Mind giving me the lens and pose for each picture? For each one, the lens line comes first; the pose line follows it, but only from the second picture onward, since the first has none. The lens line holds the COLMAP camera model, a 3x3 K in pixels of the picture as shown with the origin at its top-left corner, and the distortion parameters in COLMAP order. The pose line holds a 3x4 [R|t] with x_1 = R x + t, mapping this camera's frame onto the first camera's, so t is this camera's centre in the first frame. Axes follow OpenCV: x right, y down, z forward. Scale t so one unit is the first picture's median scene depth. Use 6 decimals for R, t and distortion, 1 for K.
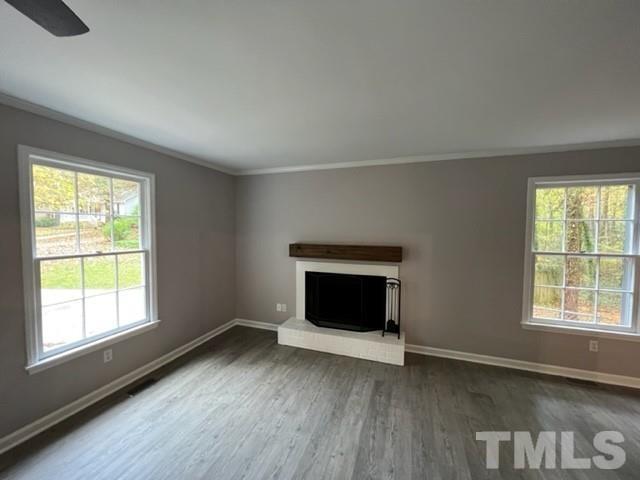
lens RADIAL K [[254.3, 0, 321.5], [0, 254.3, 240.7], [0, 0, 1]] dist [0.000390, 0.000098]
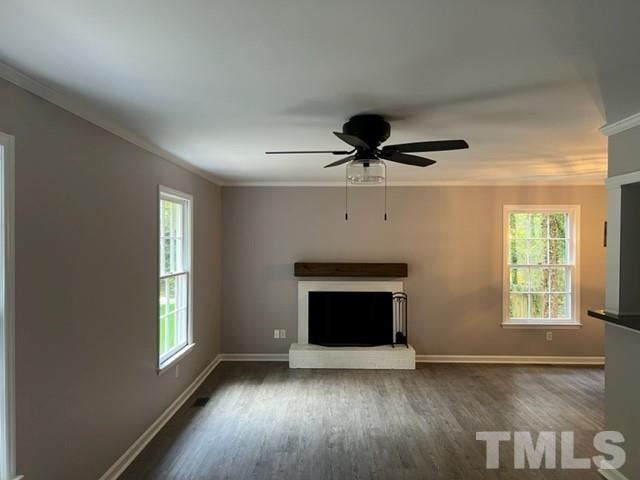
lens RADIAL K [[479.2, 0, 325.4], [0, 479.2, 239.7], [0, 0, 1]] dist [0.042808, -0.004527]
pose [[0.946861, -0.007730, 0.321551, -0.735233], [0.021142, 0.999045, -0.038238, -0.004331], [-0.320948, 0.043004, 0.946120, -0.910521]]
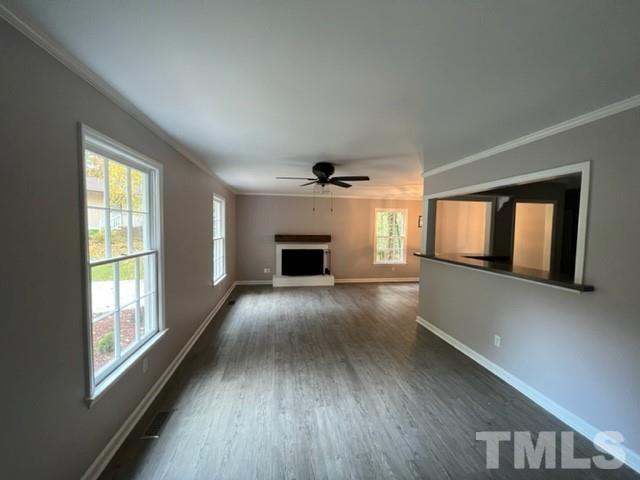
lens RADIAL K [[254.3, 0, 321.5], [0, 254.3, 240.7], [0, 0, 1]] dist [0.000390, 0.000098]
pose [[0.875852, -0.023152, 0.482025, -0.907943], [0.015497, 0.999683, 0.019857, 0.029715], [-0.482332, -0.009922, 0.875932, -1.003933]]
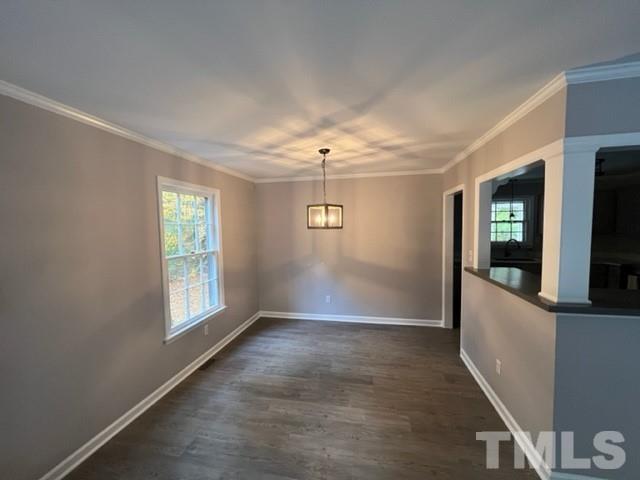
lens RADIAL K [[254.3, 0, 321.5], [0, 254.3, 240.7], [0, 0, 1]] dist [0.000390, 0.000098]
pose [[-0.137479, -0.062166, 0.988552, -0.138023], [0.057094, 0.995872, 0.070566, -0.049121], [-0.988858, 0.066142, -0.133362, 0.556538]]
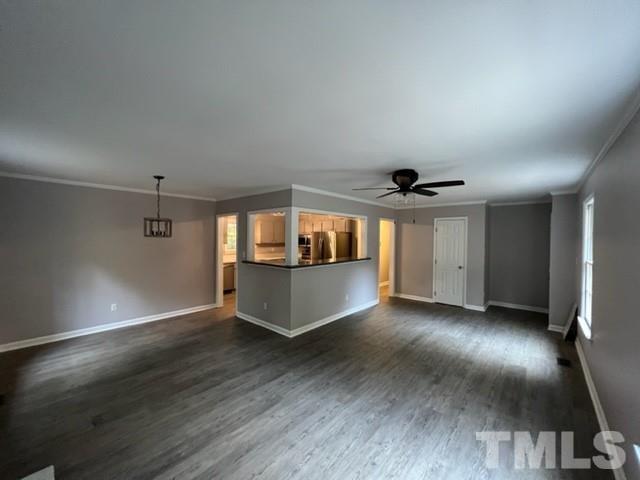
lens RADIAL K [[254.3, 0, 321.5], [0, 254.3, 240.7], [0, 0, 1]] dist [0.000390, 0.000098]
pose [[-0.927166, -0.021406, 0.374038, -0.377594], [-0.000192, 0.998393, 0.056661, -0.076263], [-0.374650, 0.052462, -0.925681, 1.261496]]
